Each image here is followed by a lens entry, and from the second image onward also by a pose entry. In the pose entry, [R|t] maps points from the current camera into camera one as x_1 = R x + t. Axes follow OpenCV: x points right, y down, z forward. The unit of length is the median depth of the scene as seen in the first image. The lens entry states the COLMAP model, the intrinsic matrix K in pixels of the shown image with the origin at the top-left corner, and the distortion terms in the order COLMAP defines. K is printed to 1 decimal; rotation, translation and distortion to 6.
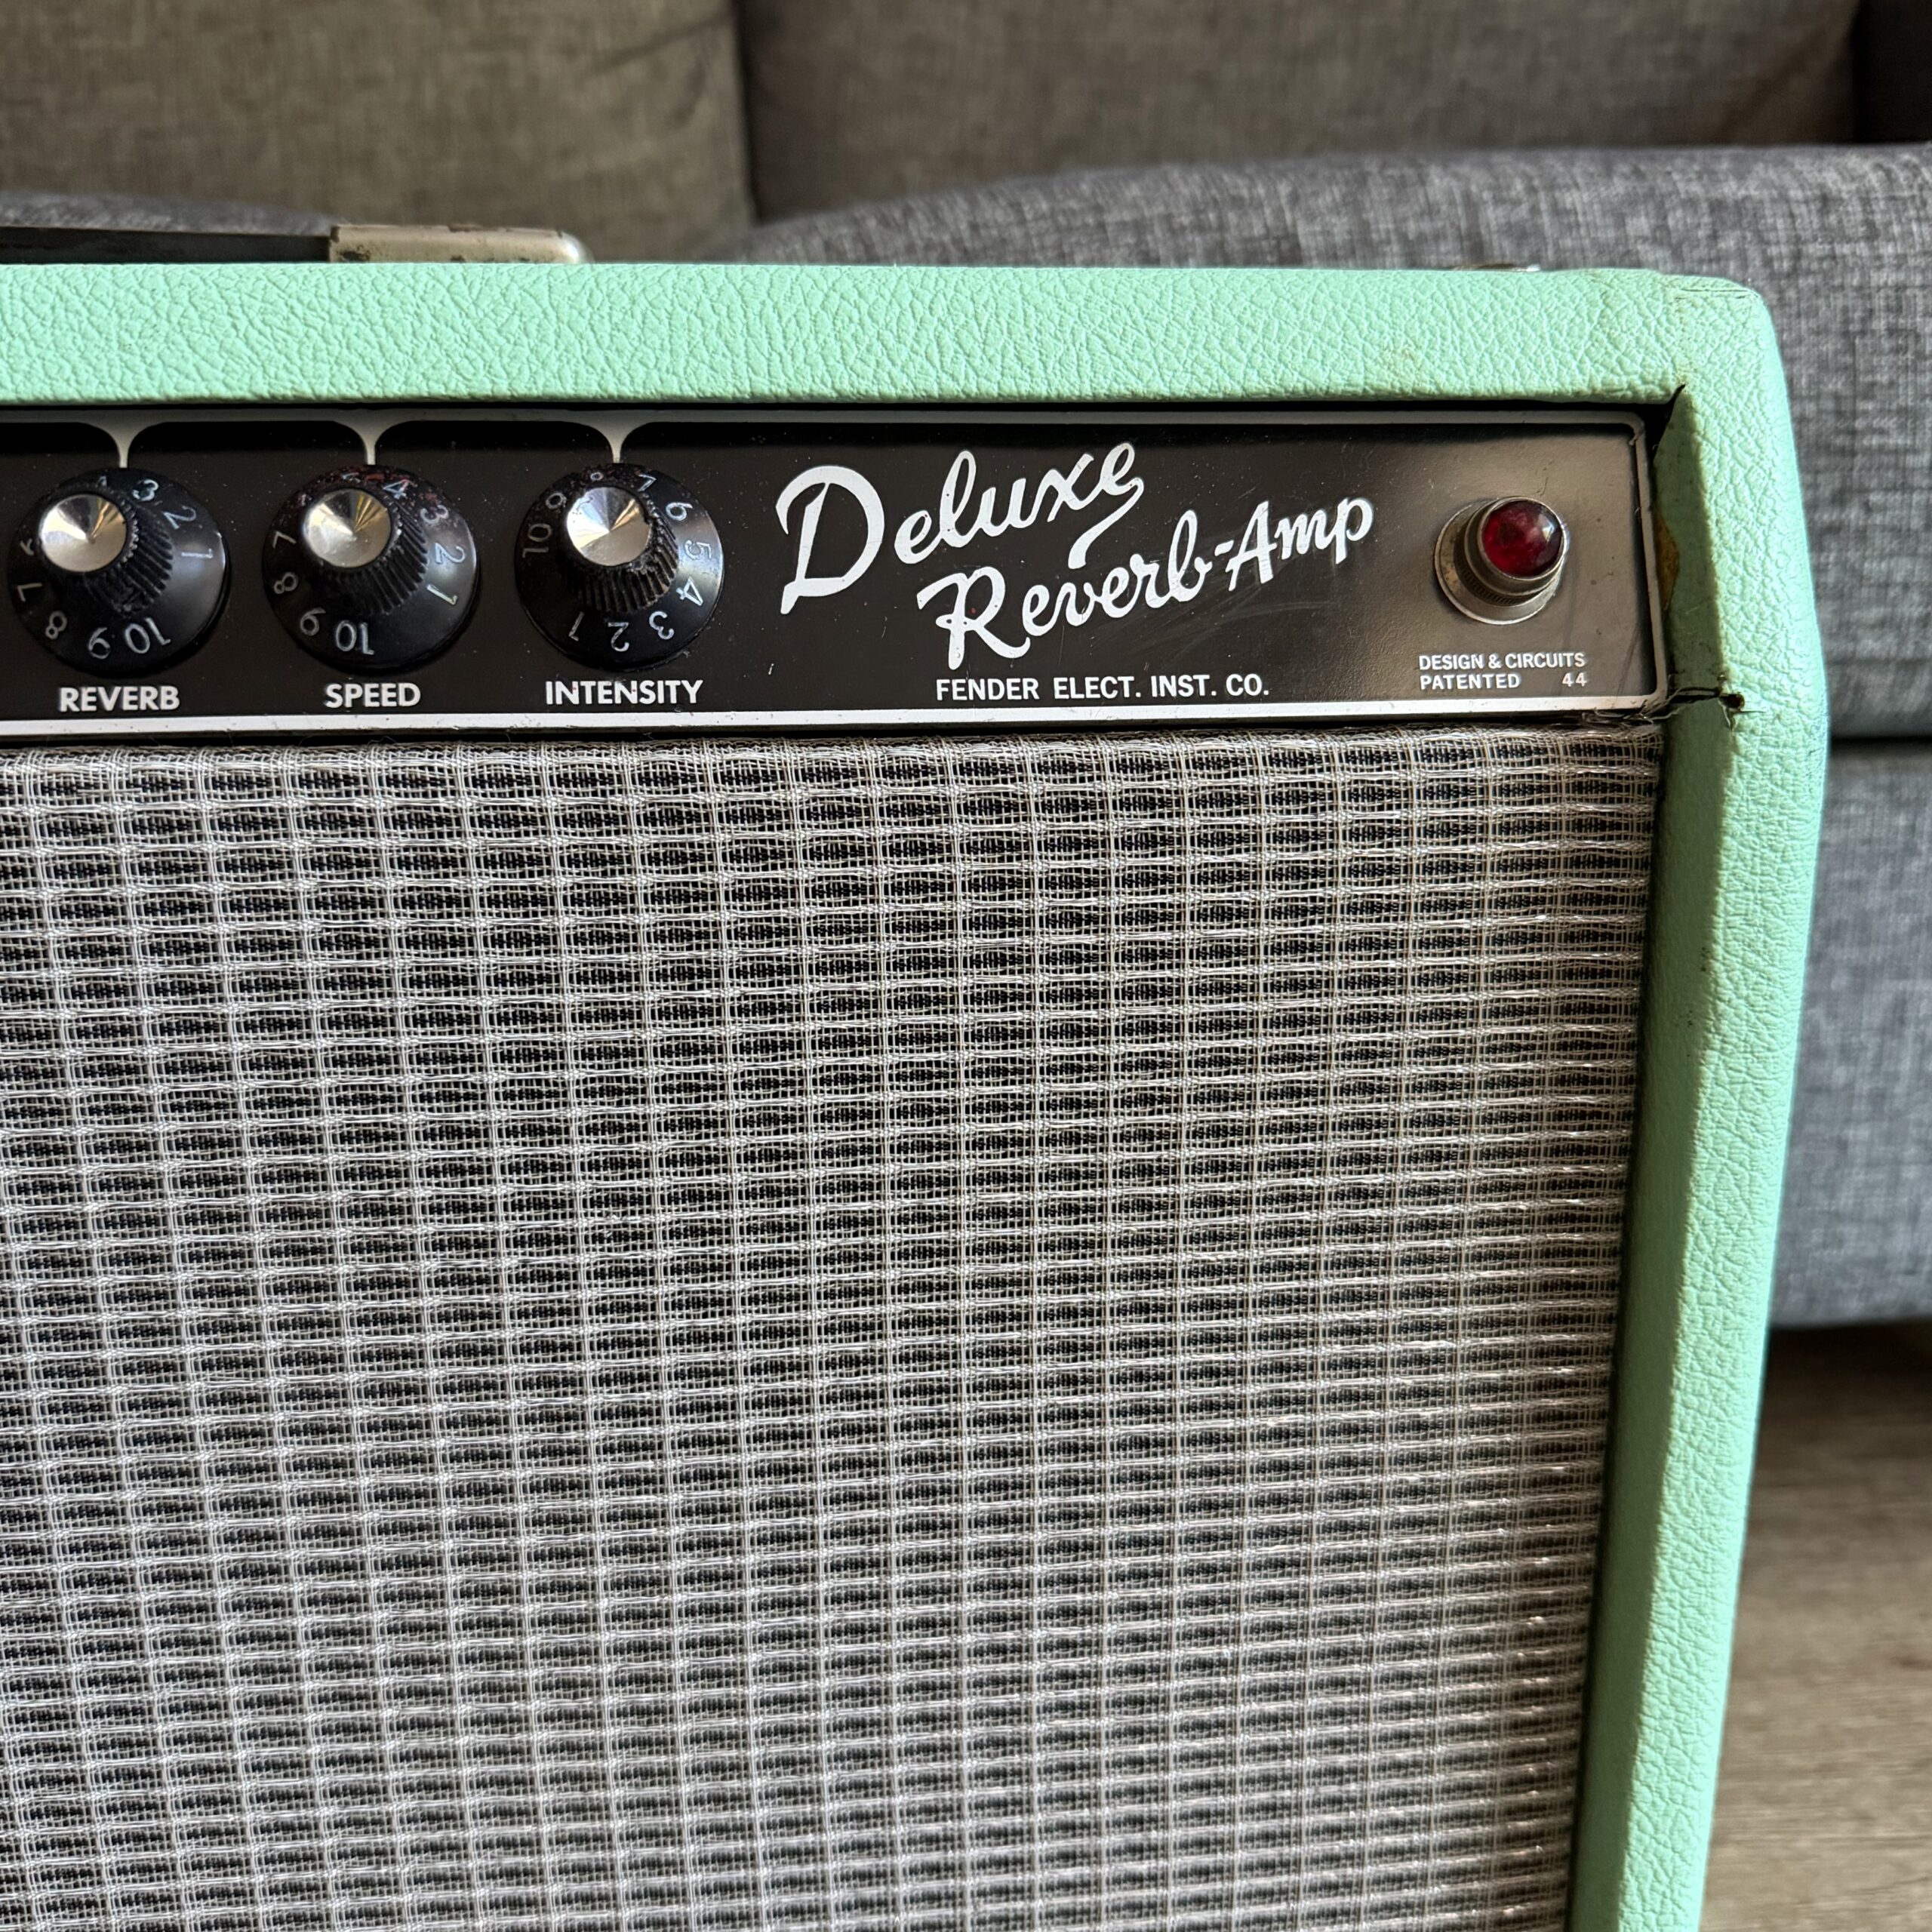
lens RADIAL K [[1883.3, 0, 965.0], [0, 1883.3, 964.7], [0, 0, 1]] dist [0.202713, -0.429142]
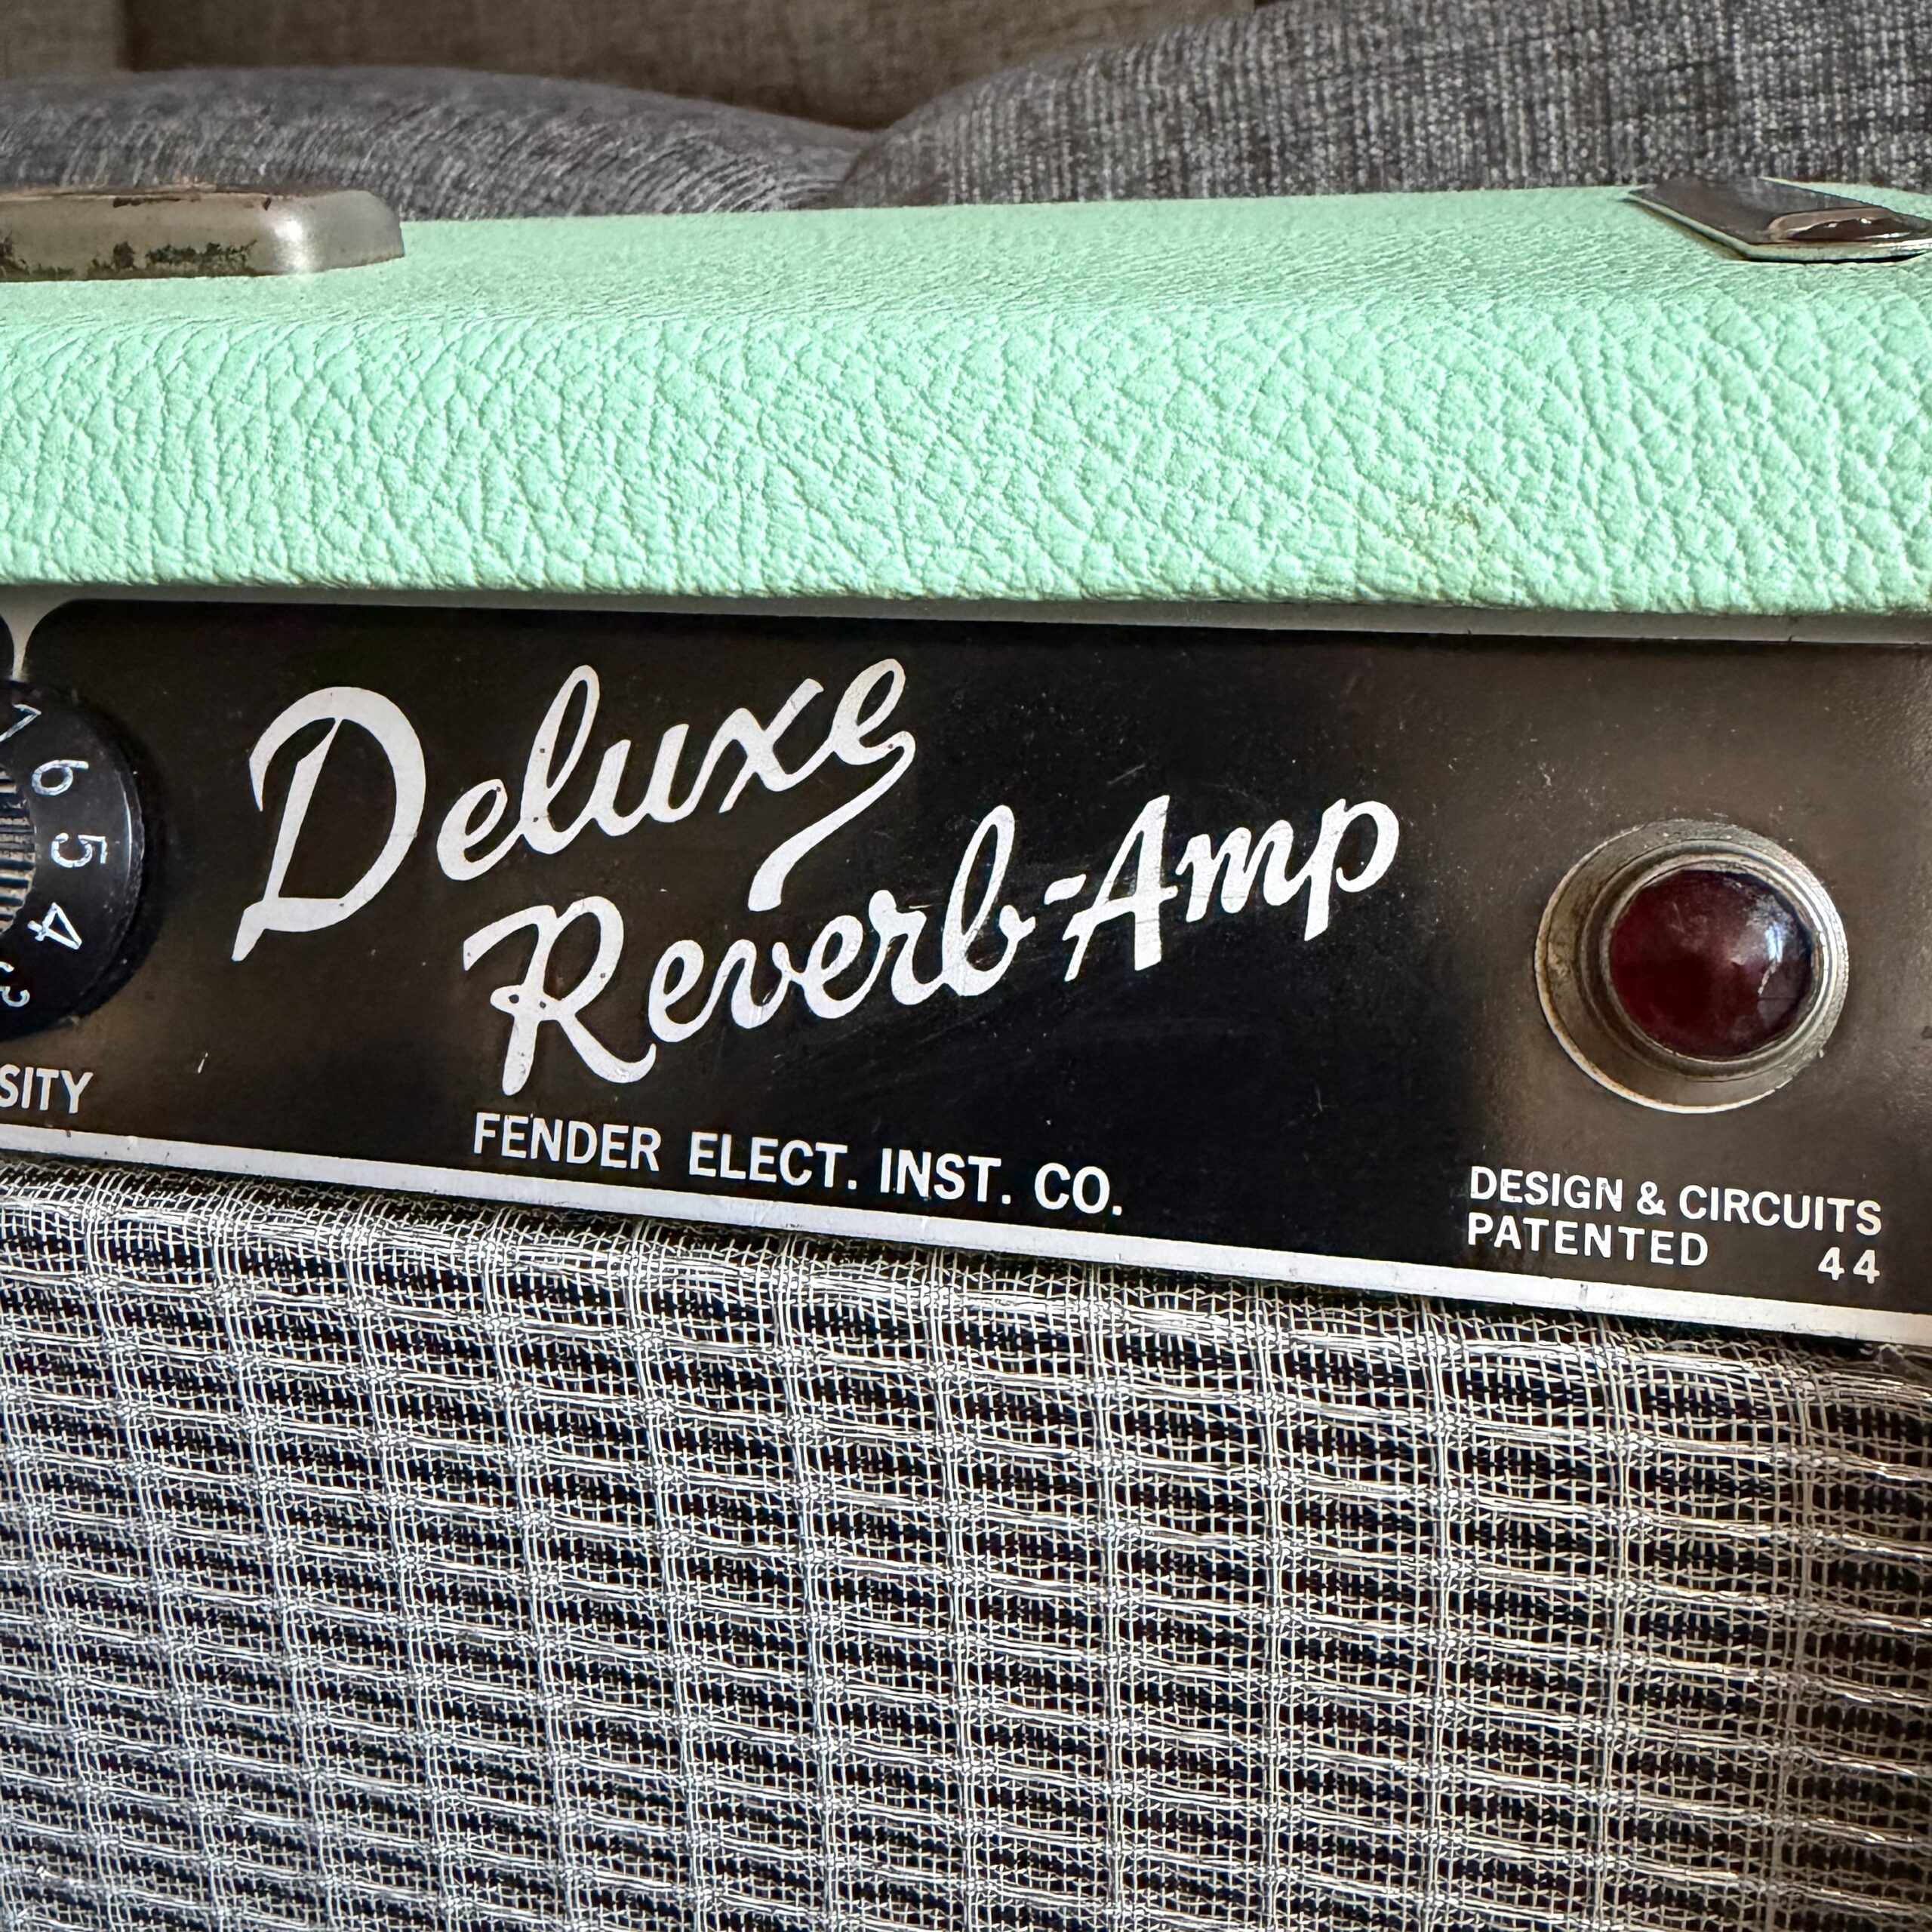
lens RADIAL K [[1866.1, 0, 967.0], [0, 1866.1, 802.0], [0, 0, 1]] dist [0.011922, -0.005378]
pose [[0.938311, 0.080903, -0.336195, 0.271673], [-0.062783, 0.995945, 0.064440, -0.272266], [0.340045, -0.039358, 0.939585, 0.558590]]
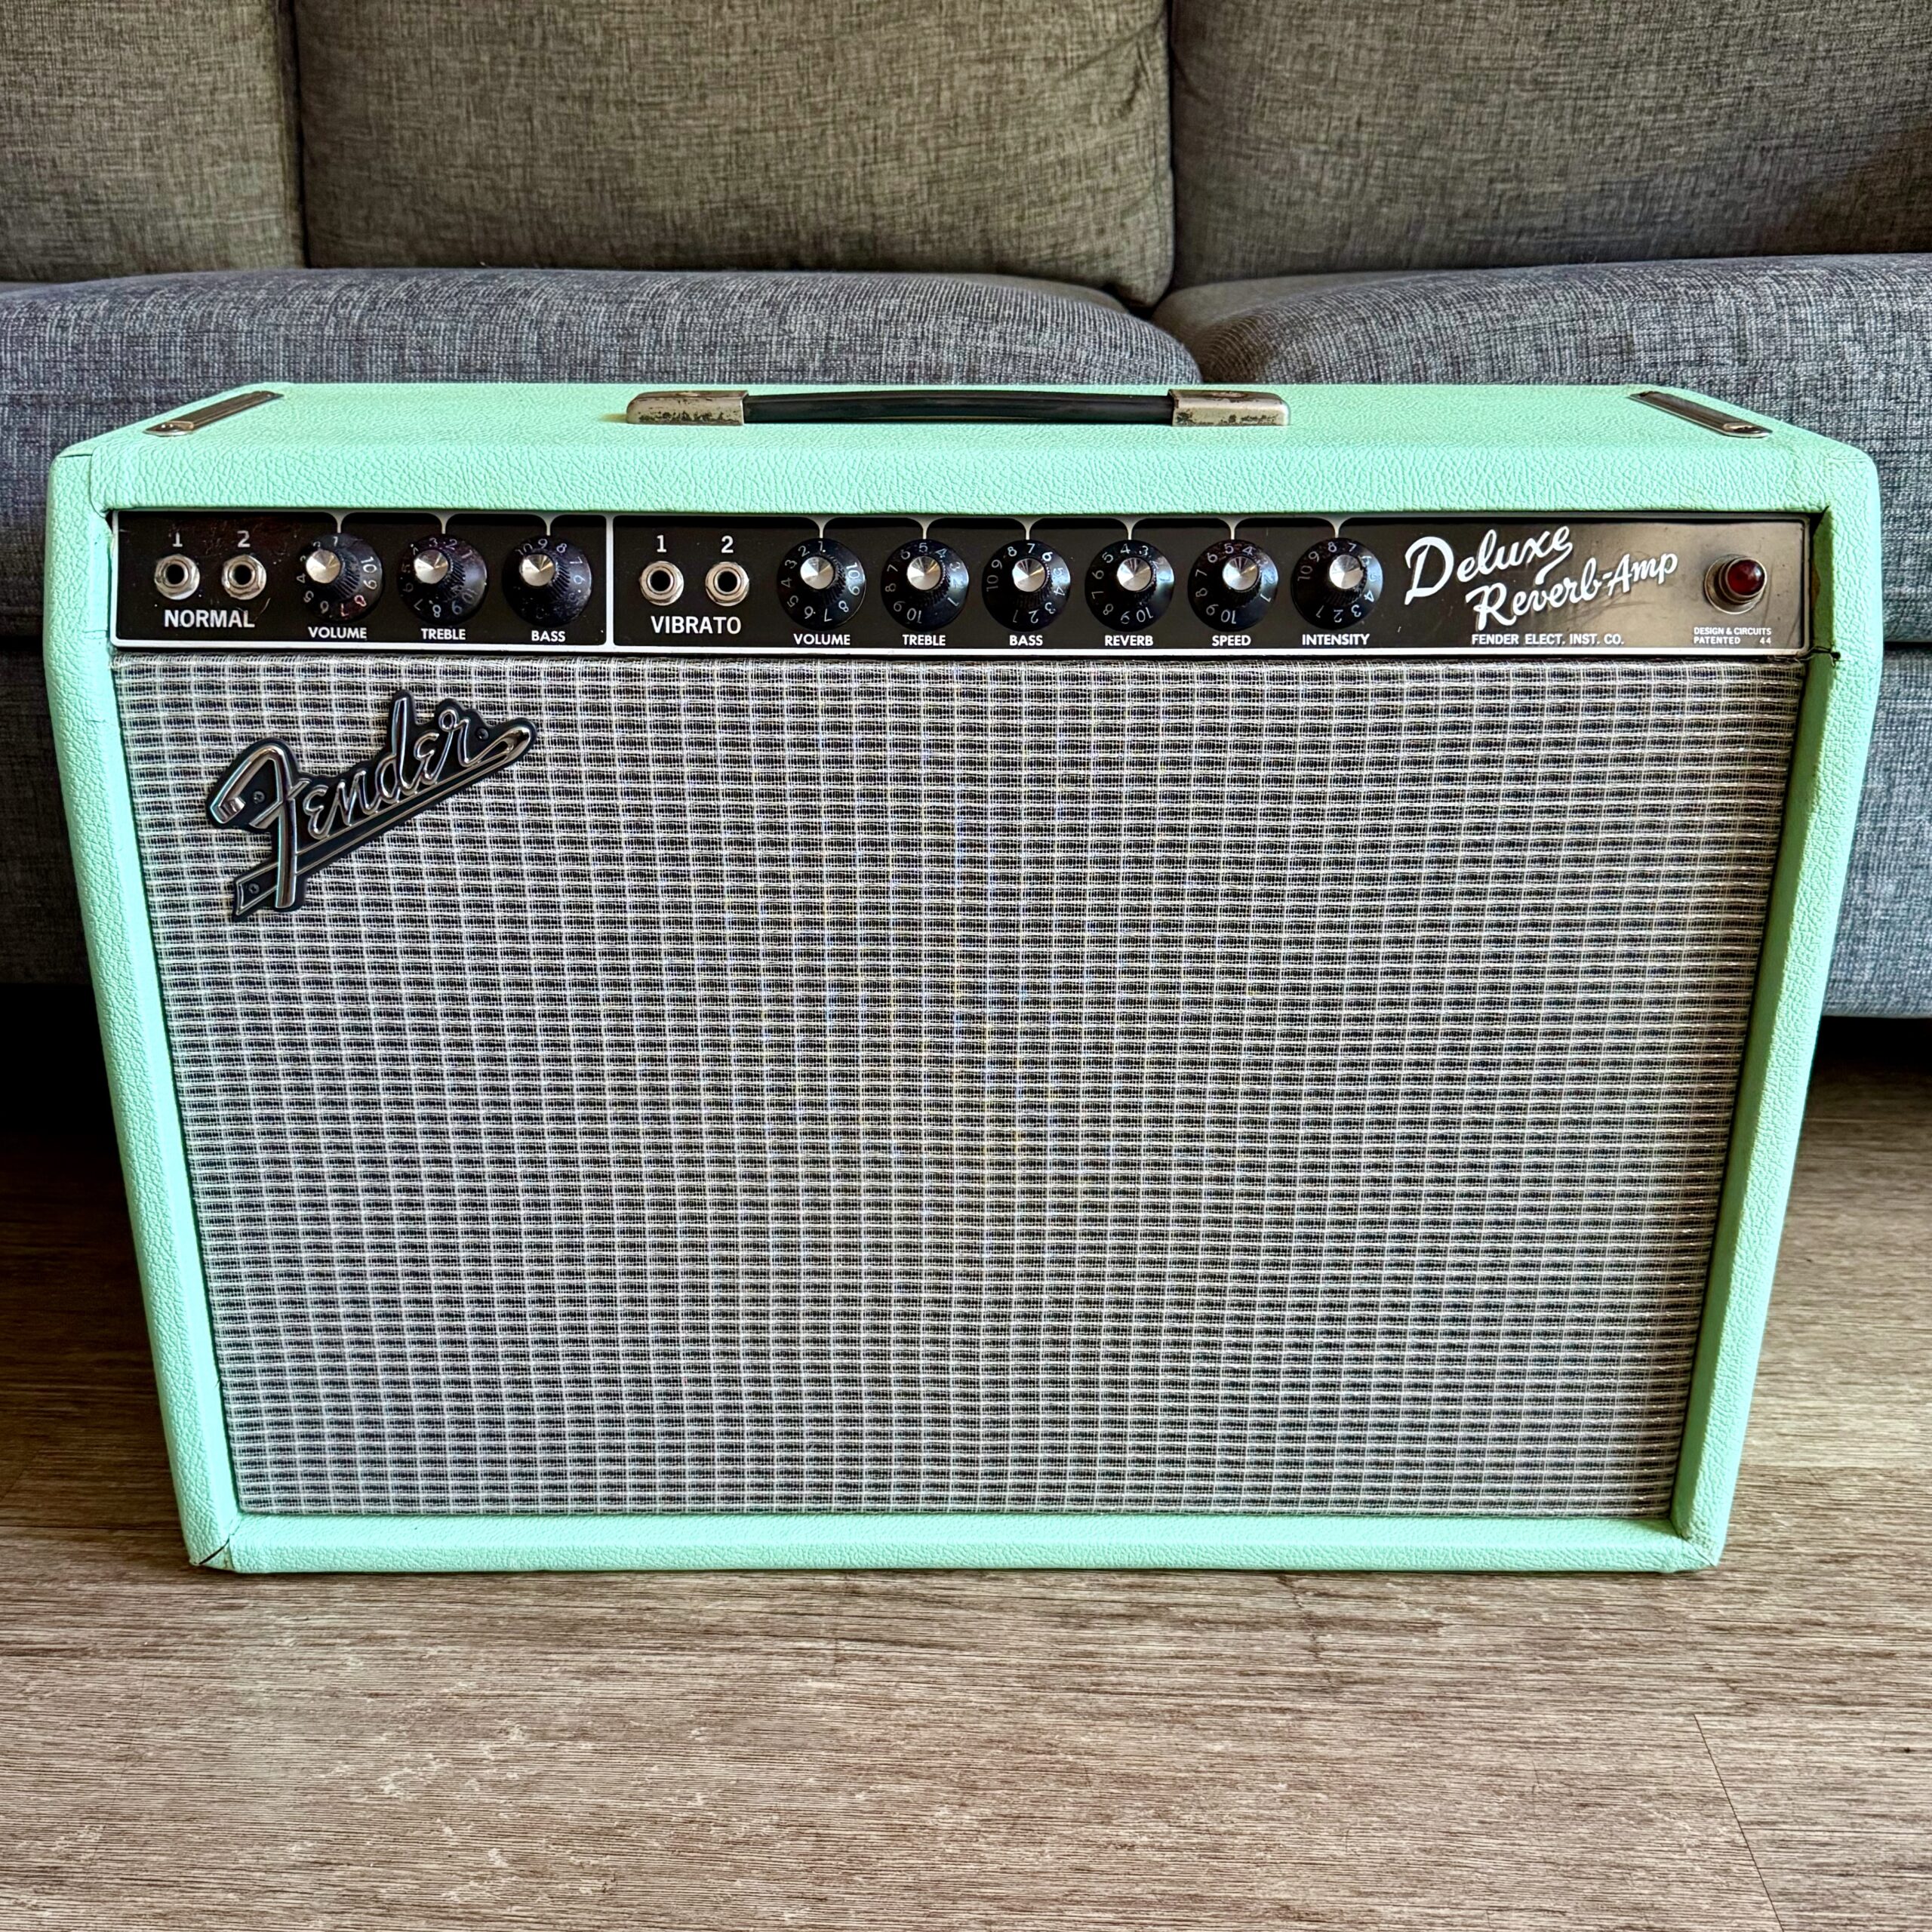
lens RADIAL K [[1915.9, 0, 937.4], [0, 1915.9, 1022.2], [0, 0, 1]] dist [0.167386, -0.328002]
pose [[0.993371, 0.049155, -0.103908, -0.380308], [-0.036017, 0.991536, 0.124733, 0.041248], [0.109160, -0.120164, 0.986734, -1.399026]]
